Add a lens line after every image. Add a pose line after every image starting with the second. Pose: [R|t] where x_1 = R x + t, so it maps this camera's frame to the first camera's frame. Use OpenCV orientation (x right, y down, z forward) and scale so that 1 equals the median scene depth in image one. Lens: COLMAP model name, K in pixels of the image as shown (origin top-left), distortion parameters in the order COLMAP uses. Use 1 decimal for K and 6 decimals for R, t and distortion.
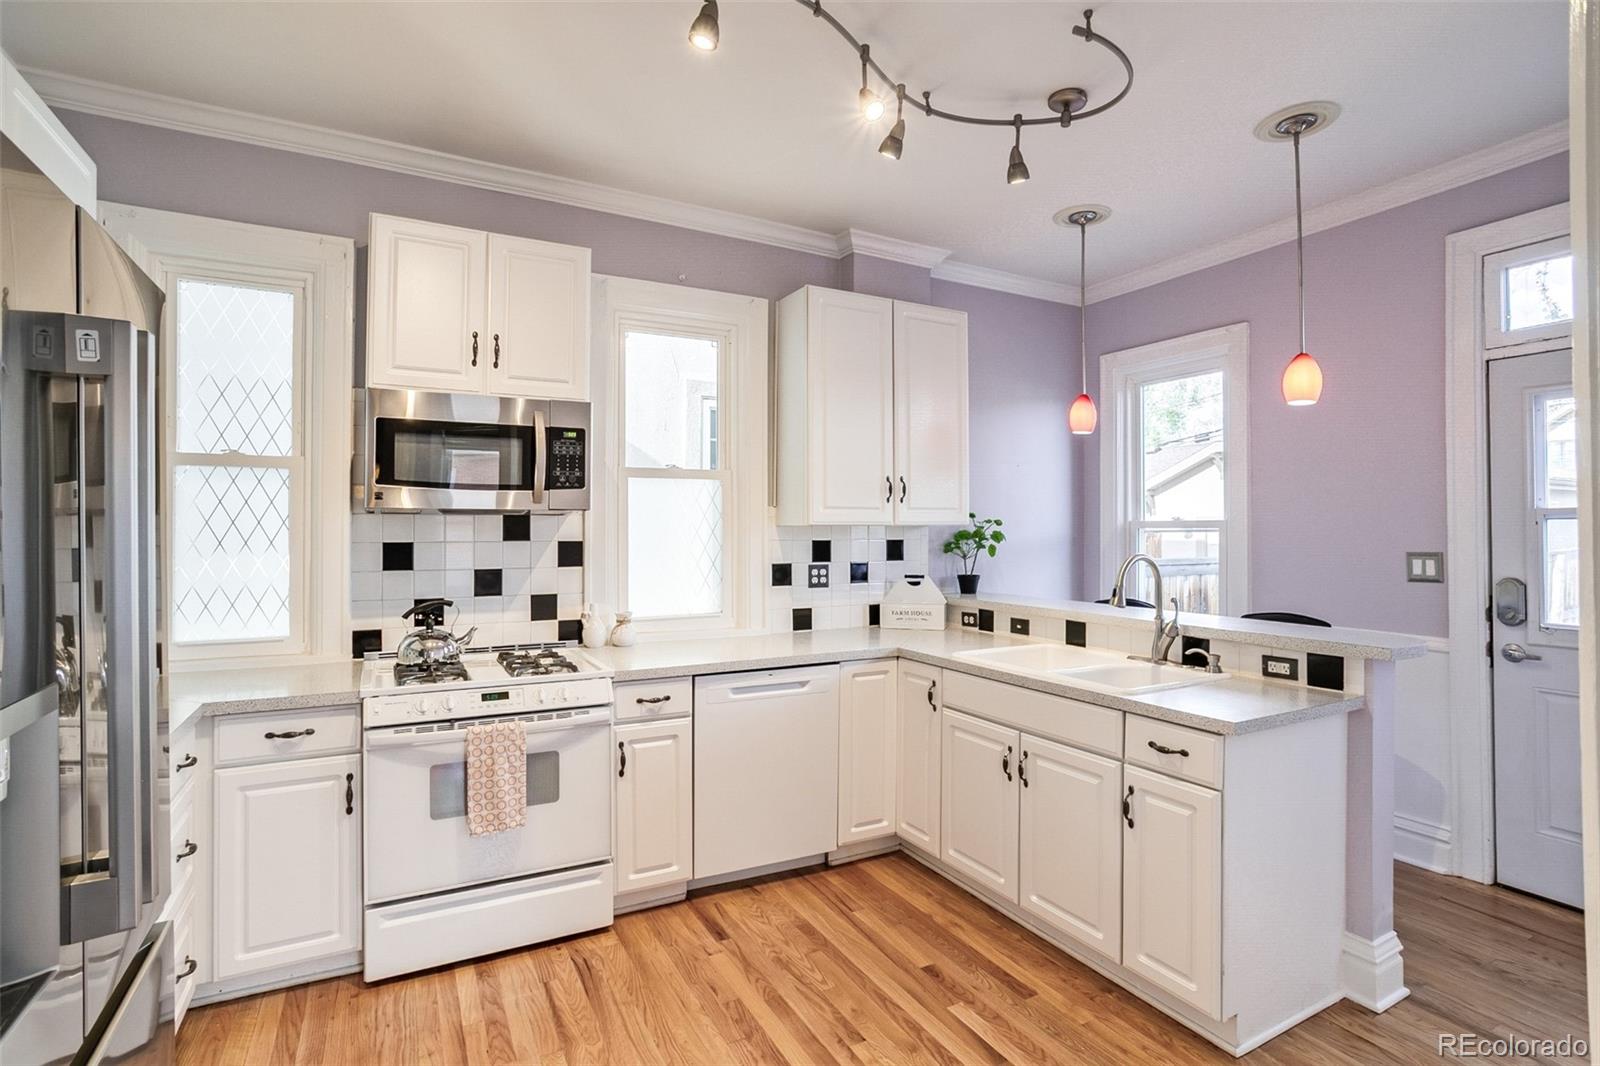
lens RADIAL K [[774.7, 0, 799.9], [0, 774.7, 525.3], [0, 0, 1]] dist [-0.050064, 0.025375]
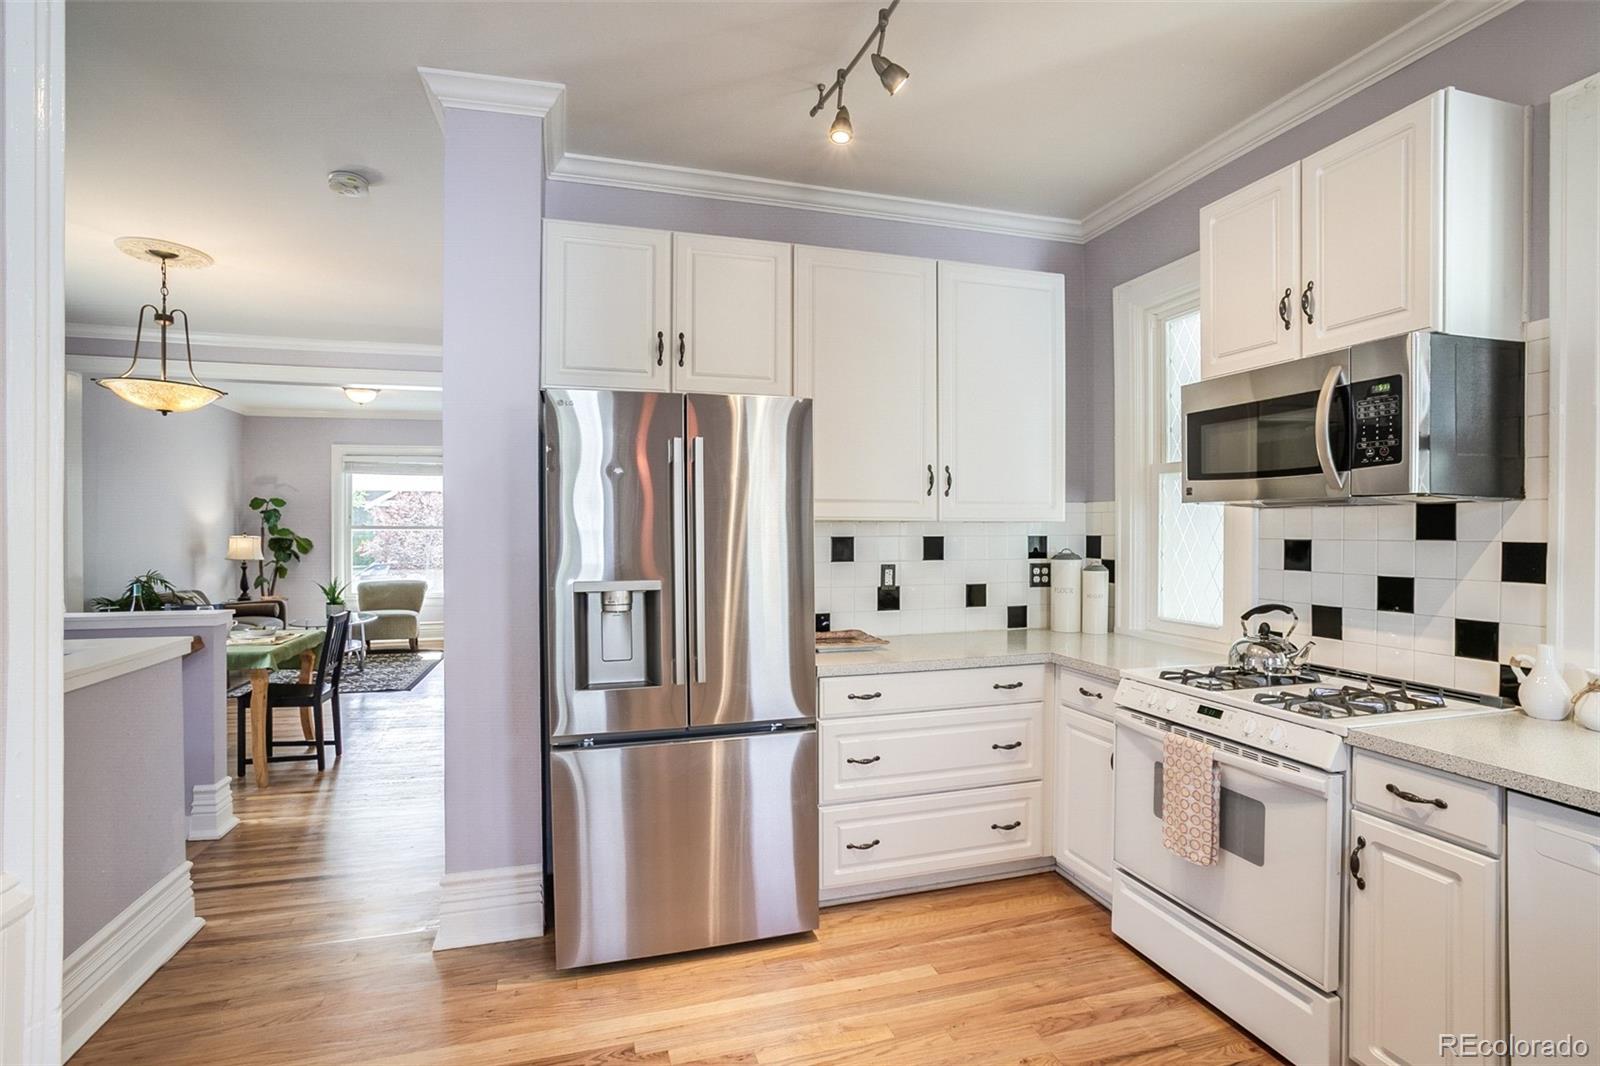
lens RADIAL K [[774.7, 0, 795.7], [0, 774.7, 540.9], [0, 0, 1]] dist [-0.050064, 0.025375]
pose [[-0.205046, 0.012521, -0.978672, 0.447951], [0.005465, 0.999917, 0.011648, 0.009743], [0.978737, -0.002961, -0.205097, 0.567200]]
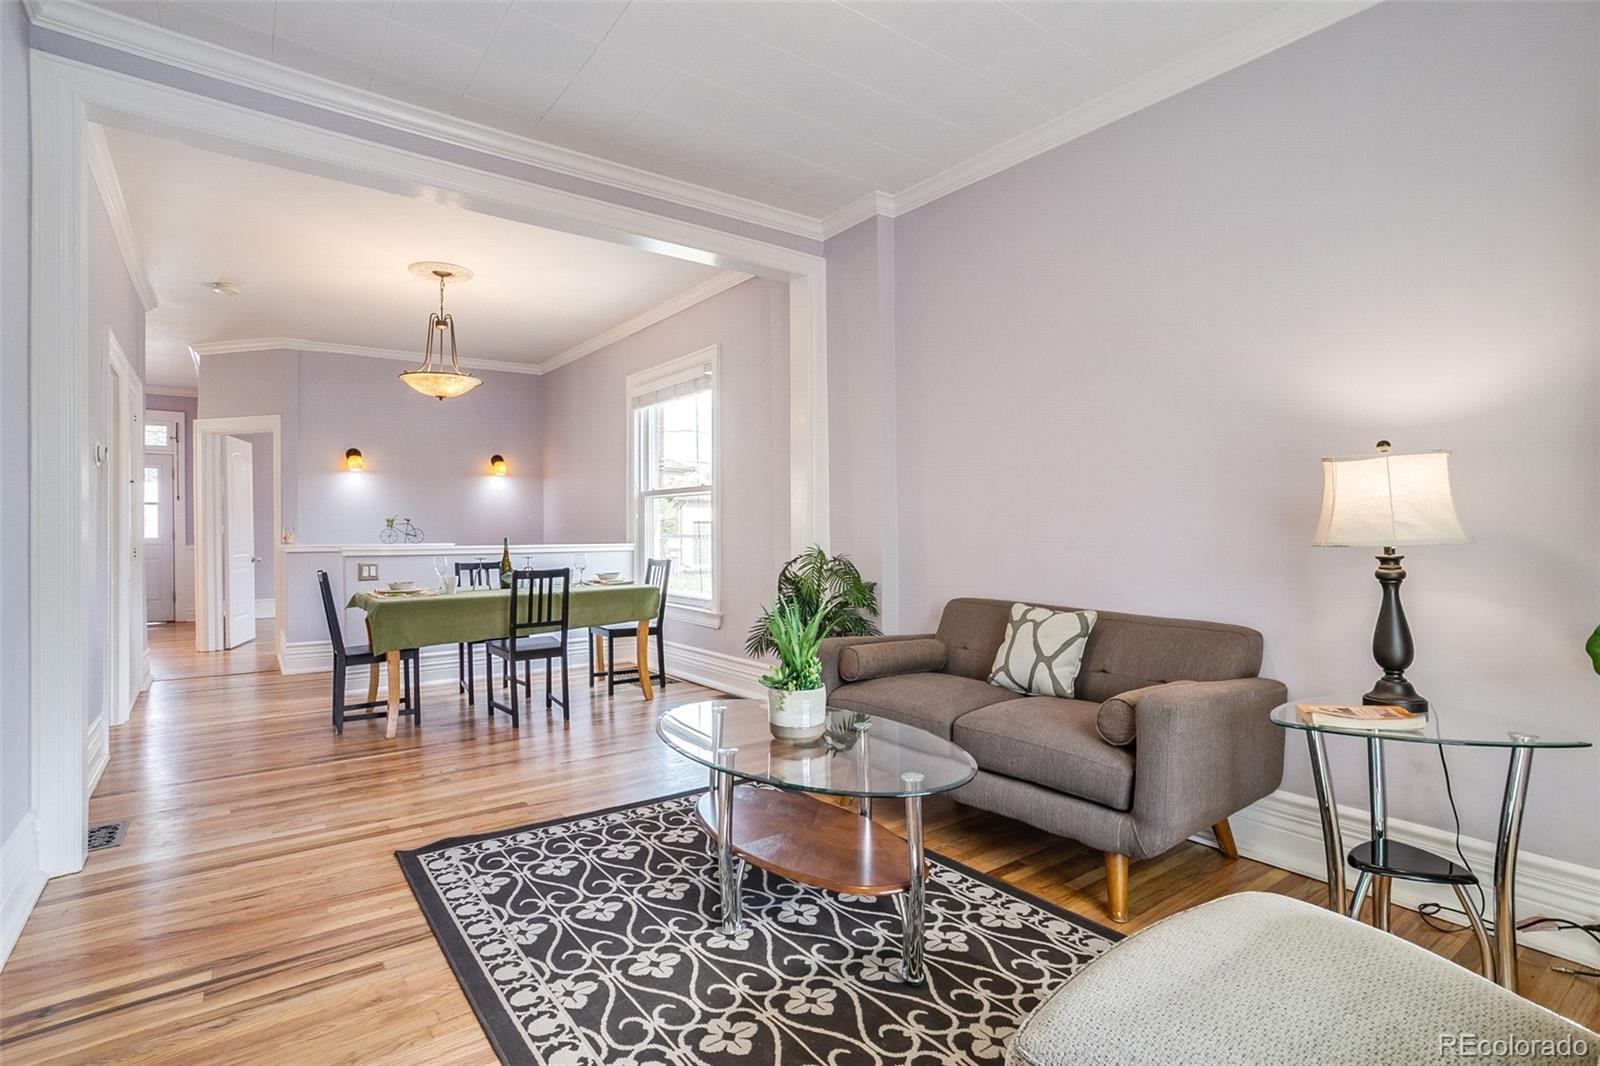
lens RADIAL K [[774.7, 0, 787.6], [0, 774.7, 529.0], [0, 0, 1]] dist [-0.050064, 0.025375]
pose [[-0.149761, 0.006868, 0.988698, -2.552901], [-0.009219, 0.999923, -0.008342, 0.095739], [-0.988679, -0.010364, -0.149686, -1.374159]]
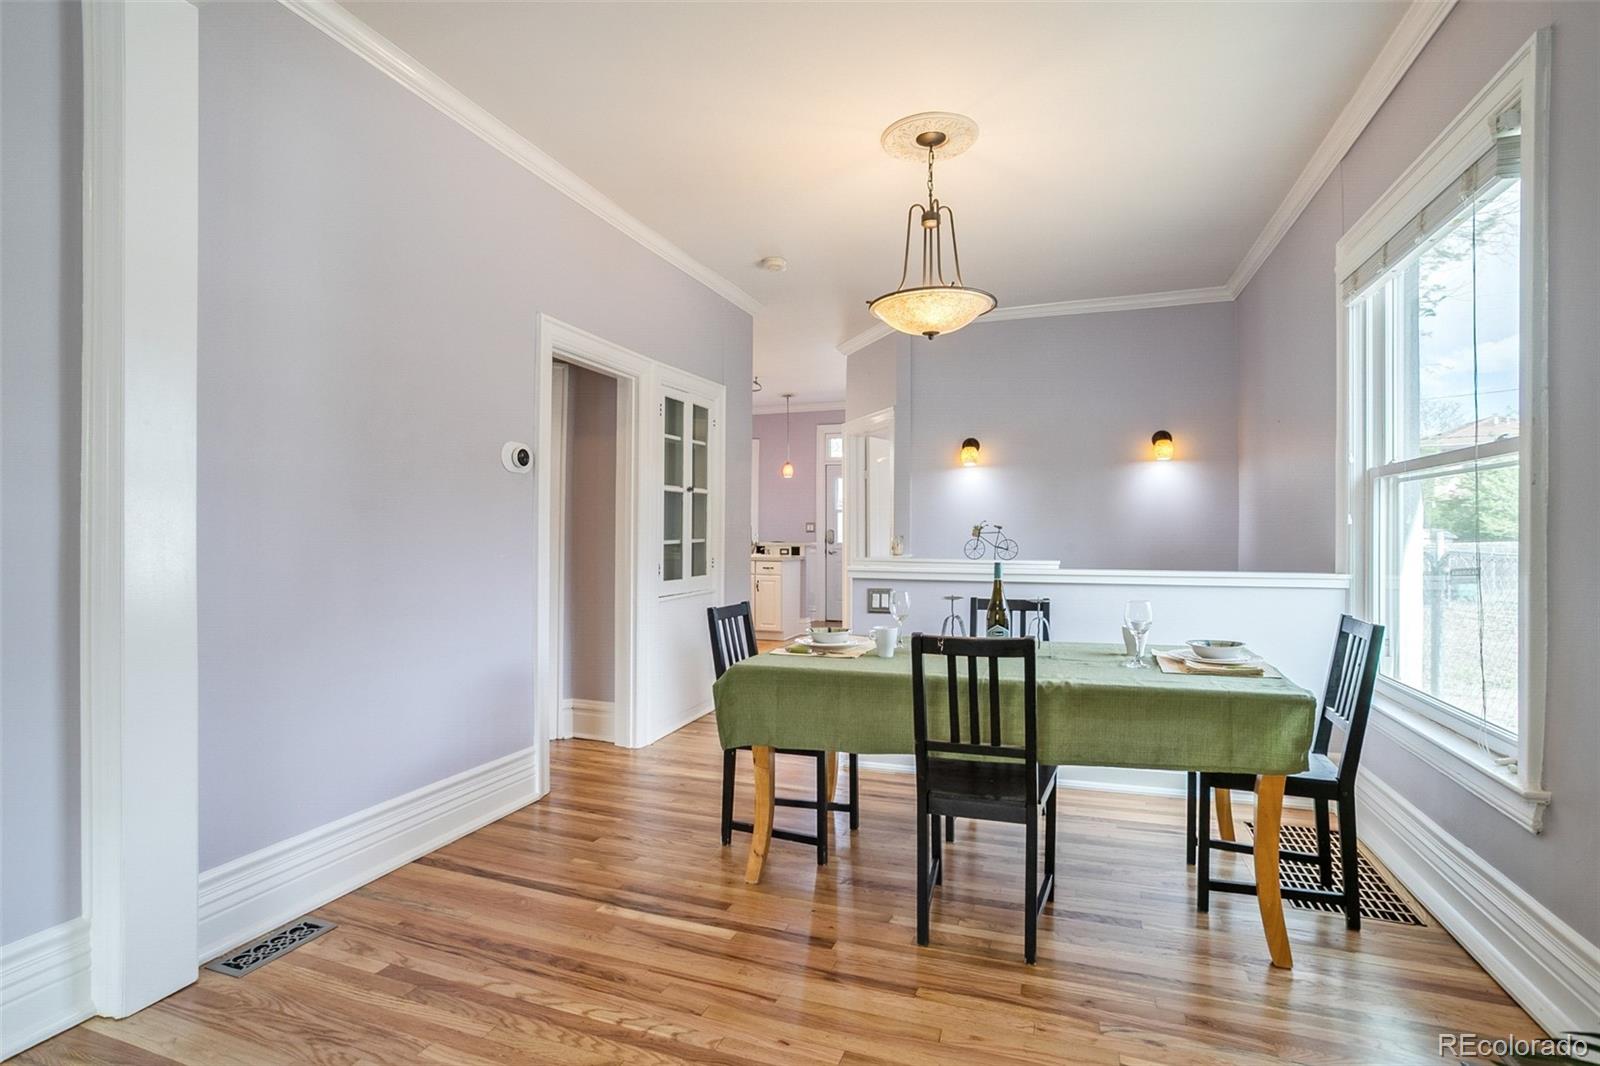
lens RADIAL K [[774.7, 0, 790.7], [0, 774.7, 533.8], [0, 0, 1]] dist [-0.050064, 0.025375]
pose [[0.746693, 0.005805, 0.665144, -1.575448], [-0.013950, 0.999879, 0.006933, 0.067767], [-0.665023, -0.014456, 0.746683, -1.549433]]
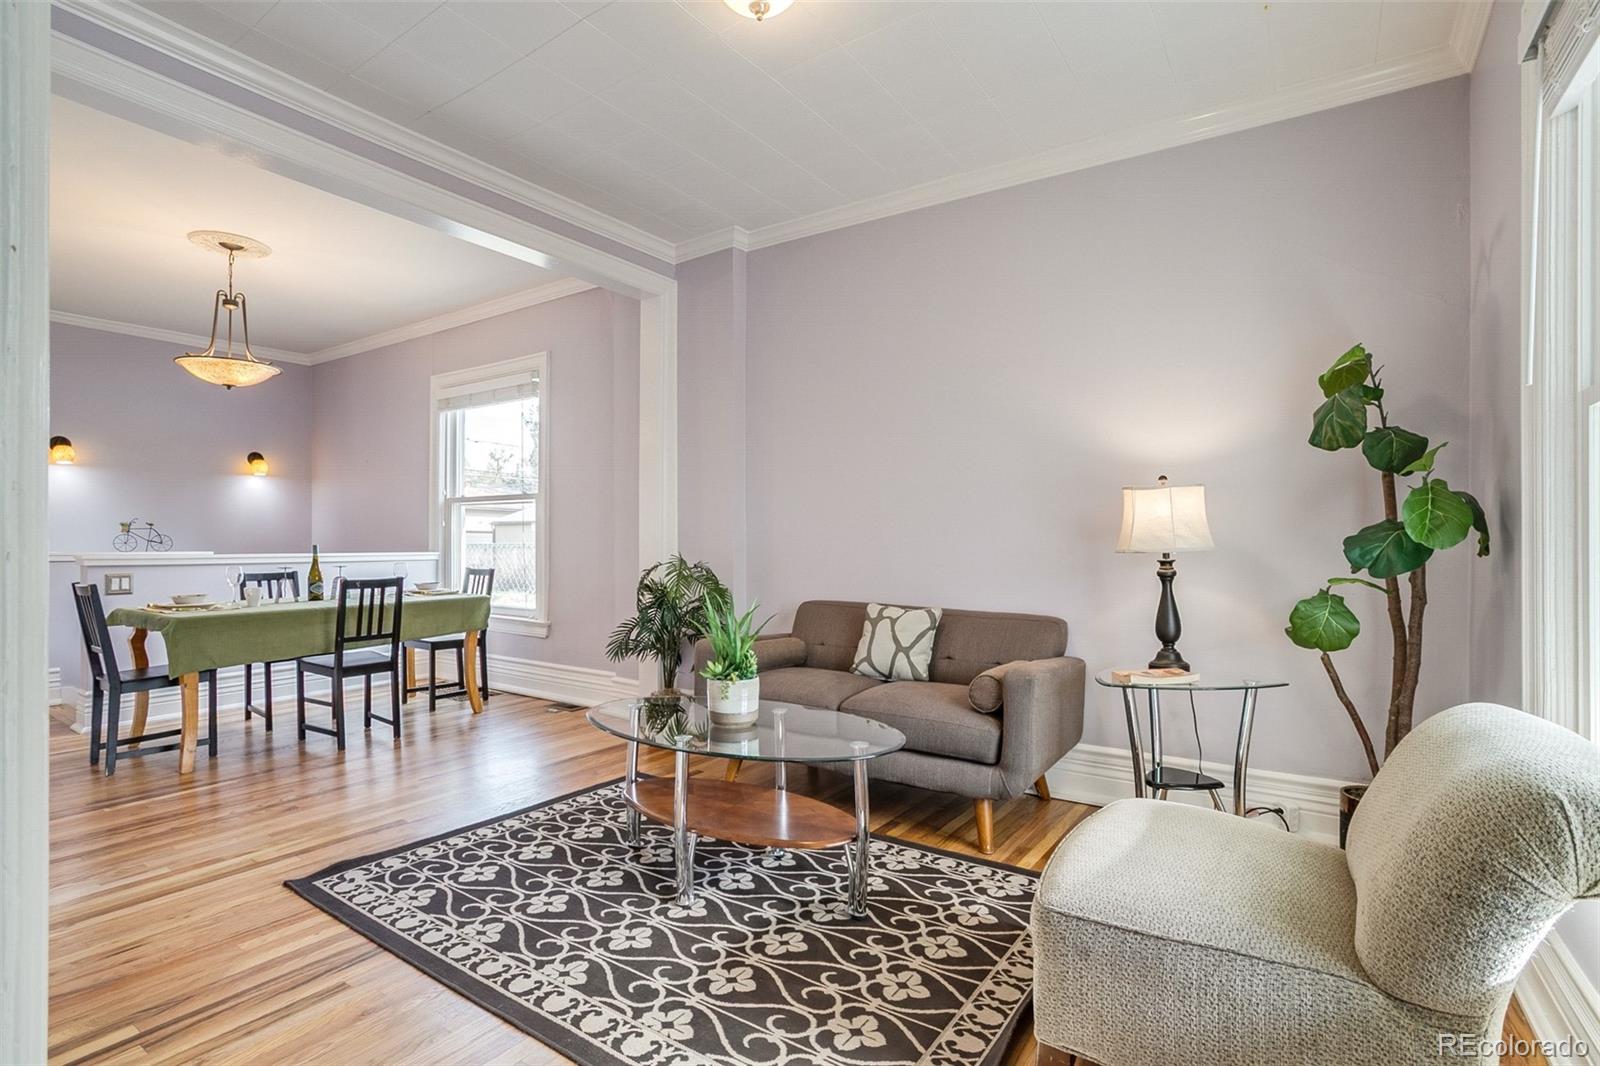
lens RADIAL K [[774.7, 0, 789.4], [0, 774.7, 535.9], [0, 0, 1]] dist [-0.050064, 0.025375]
pose [[-0.460672, 0.010188, 0.887512, -2.585962], [-0.013175, 0.999745, -0.018315, 0.103575], [-0.887473, -0.020130, -0.460421, -1.151895]]
